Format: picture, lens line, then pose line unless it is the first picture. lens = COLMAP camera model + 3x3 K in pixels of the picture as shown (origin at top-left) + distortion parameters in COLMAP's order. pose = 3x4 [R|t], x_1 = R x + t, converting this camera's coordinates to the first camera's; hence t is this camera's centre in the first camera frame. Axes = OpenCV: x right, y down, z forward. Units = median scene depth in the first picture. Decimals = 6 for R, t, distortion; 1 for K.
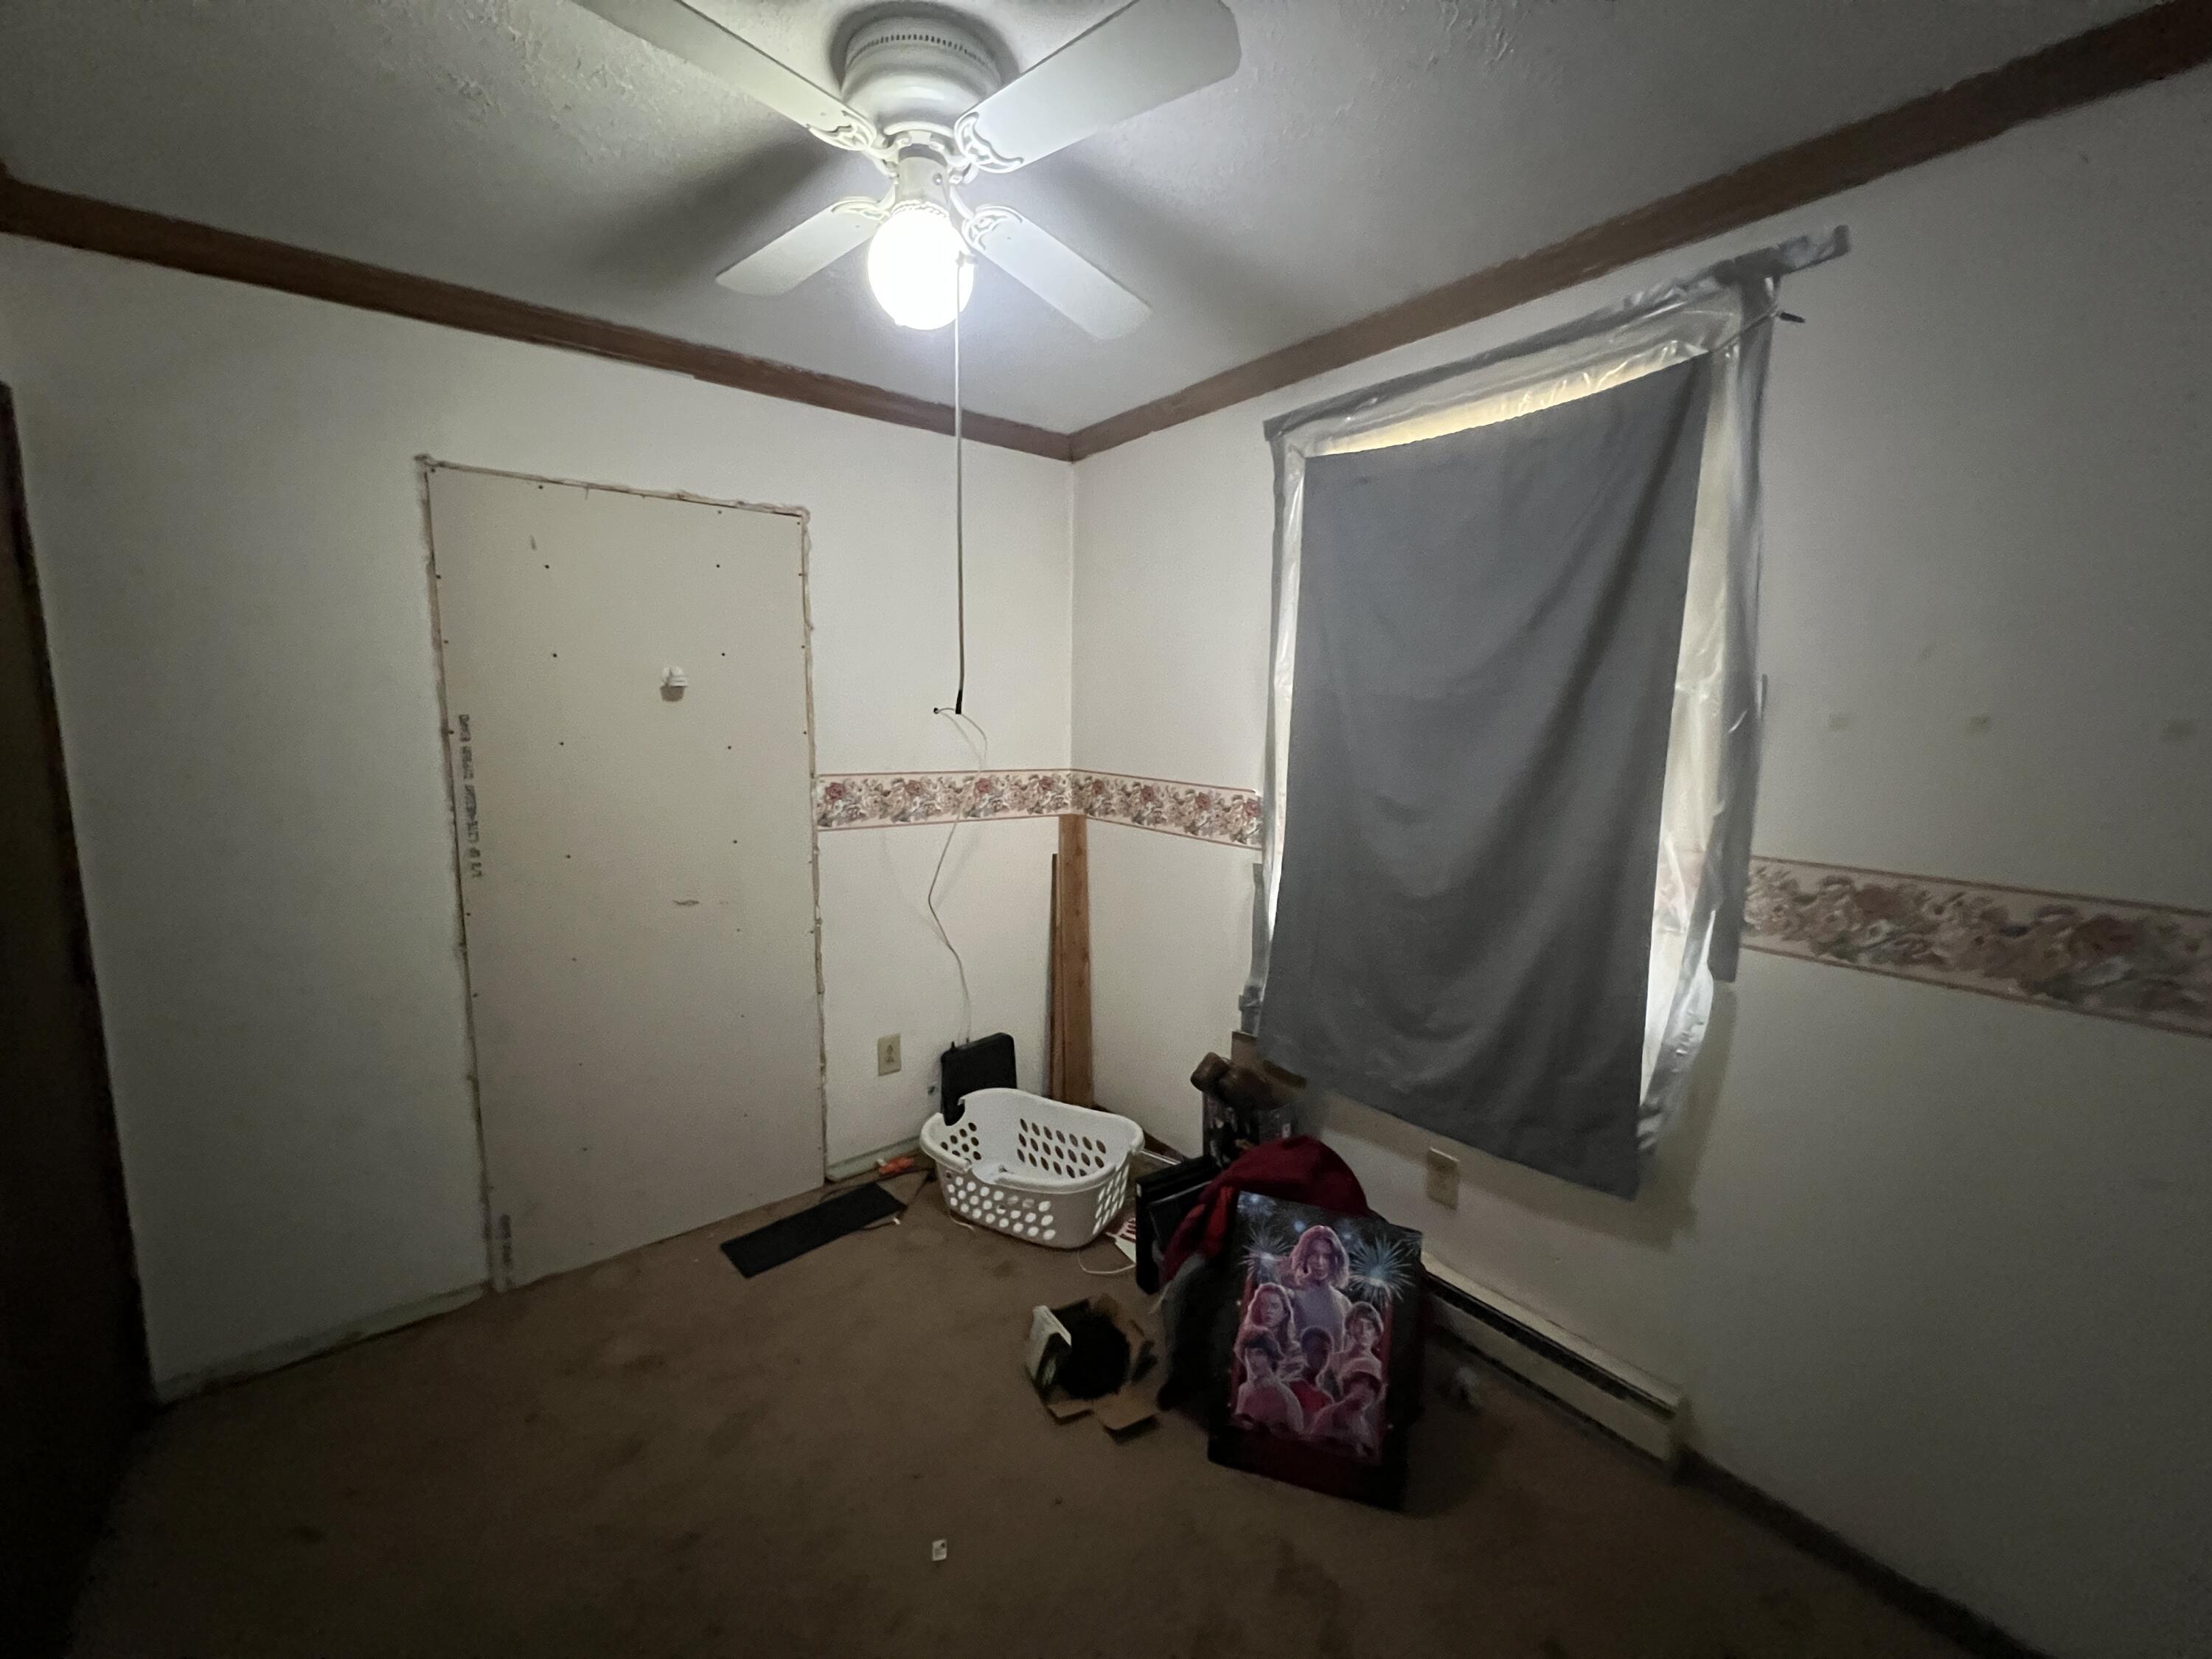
lens RADIAL K [[887.6, 0, 1104.3], [0, 887.6, 824.9], [0, 0, 1]] dist [0.000204, 0.000274]
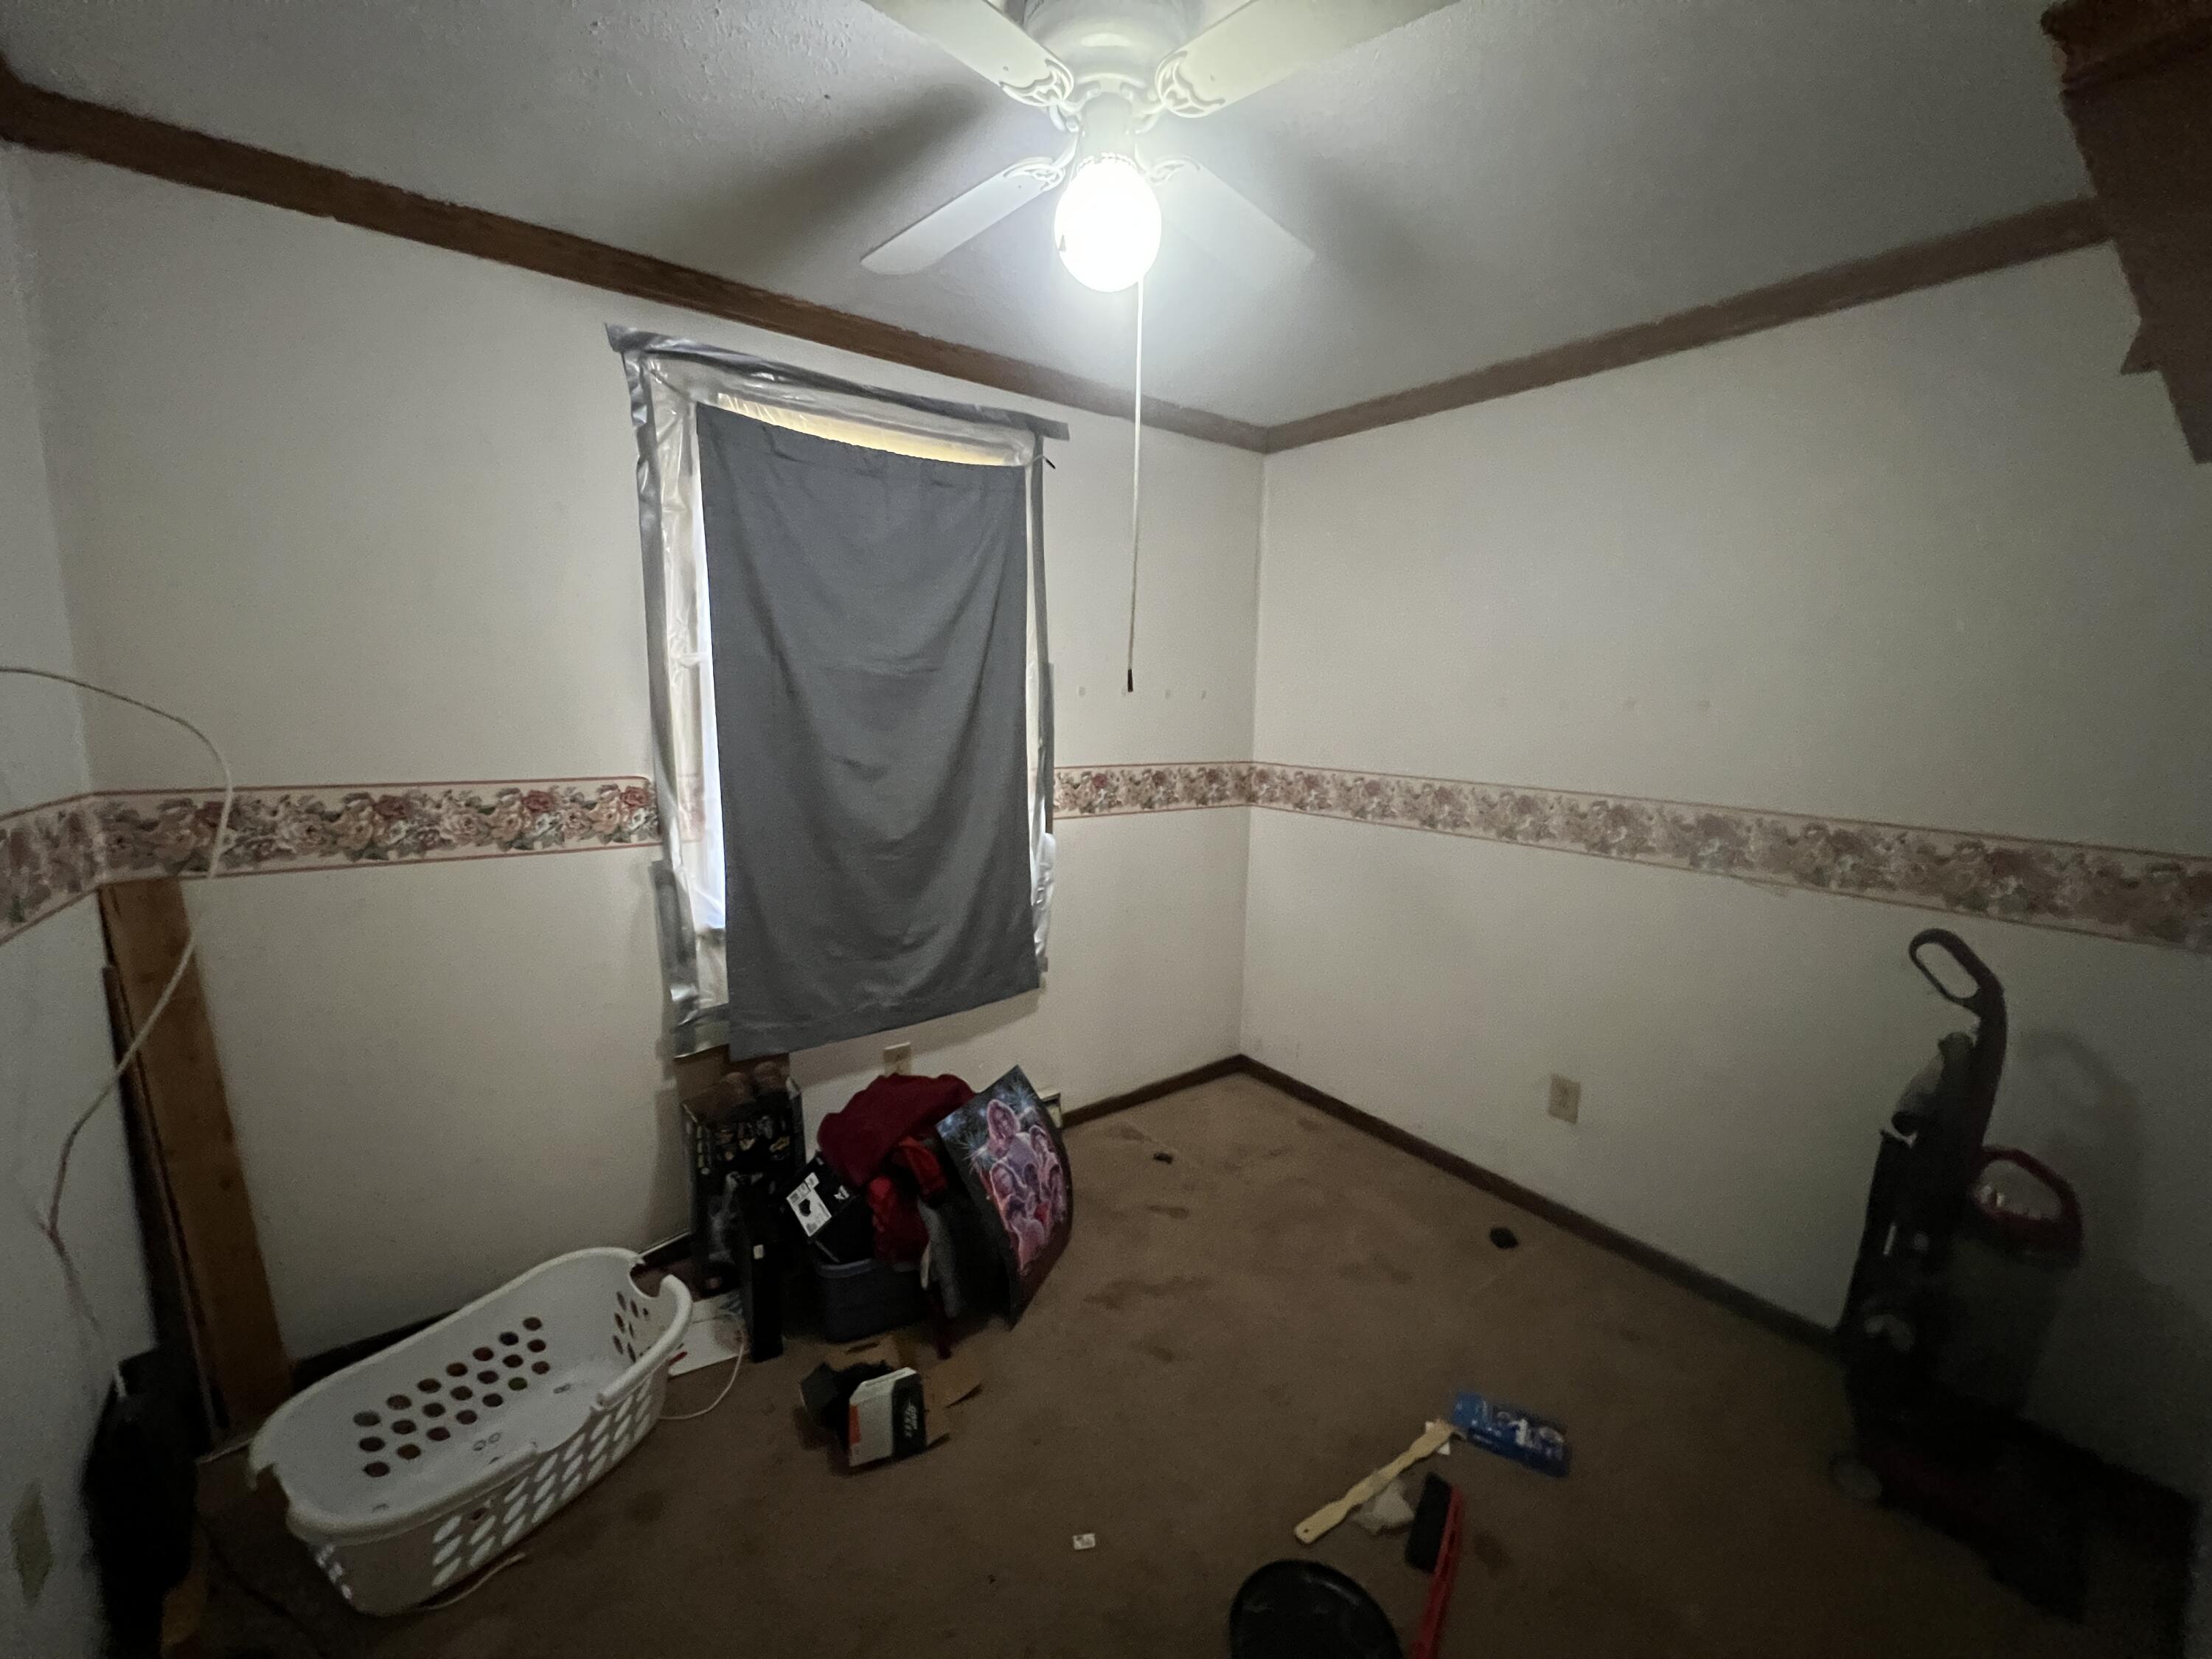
lens RADIAL K [[888.3, 0, 1100.1], [0, 888.3, 822.2], [0, 0, 1]] dist [-0.001138, -0.000043]
pose [[0.018279, -0.158512, 0.987188, -0.685965], [0.111335, 0.981535, 0.155543, -0.081596], [-0.993615, 0.107065, 0.035589, 0.568671]]
